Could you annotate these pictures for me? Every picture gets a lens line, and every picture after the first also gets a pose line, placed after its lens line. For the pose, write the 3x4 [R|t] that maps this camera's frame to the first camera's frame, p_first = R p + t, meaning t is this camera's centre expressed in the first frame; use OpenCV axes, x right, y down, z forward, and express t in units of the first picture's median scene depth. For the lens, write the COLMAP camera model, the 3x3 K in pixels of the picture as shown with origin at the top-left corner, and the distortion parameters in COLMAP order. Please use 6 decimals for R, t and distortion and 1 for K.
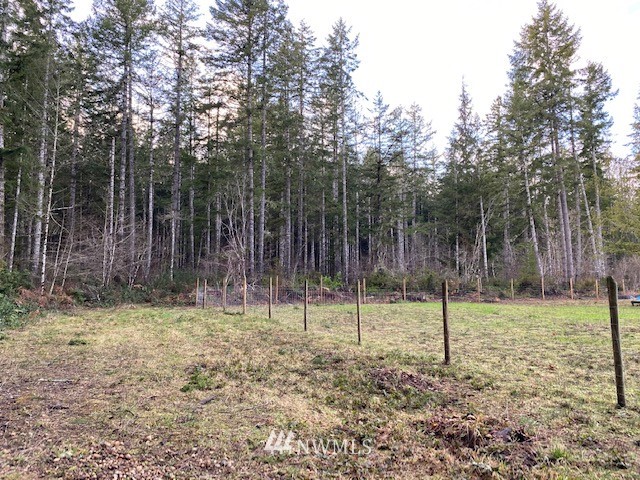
lens RADIAL K [[468.1, 0, 320.0], [0, 468.1, 240.0], [0, 0, 1]] dist [0.038311, -0.044308]
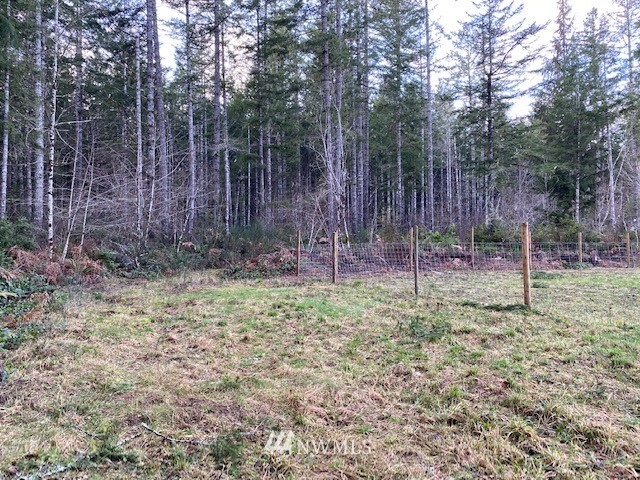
lens RADIAL K [[468.1, 0, 320.0], [0, 468.1, 240.0], [0, 0, 1]] dist [0.038311, -0.044308]
pose [[0.999939, -0.007657, -0.007935, -0.212964], [0.008345, 0.995859, 0.090529, 0.034934], [0.007209, -0.090590, 0.995862, 0.357646]]
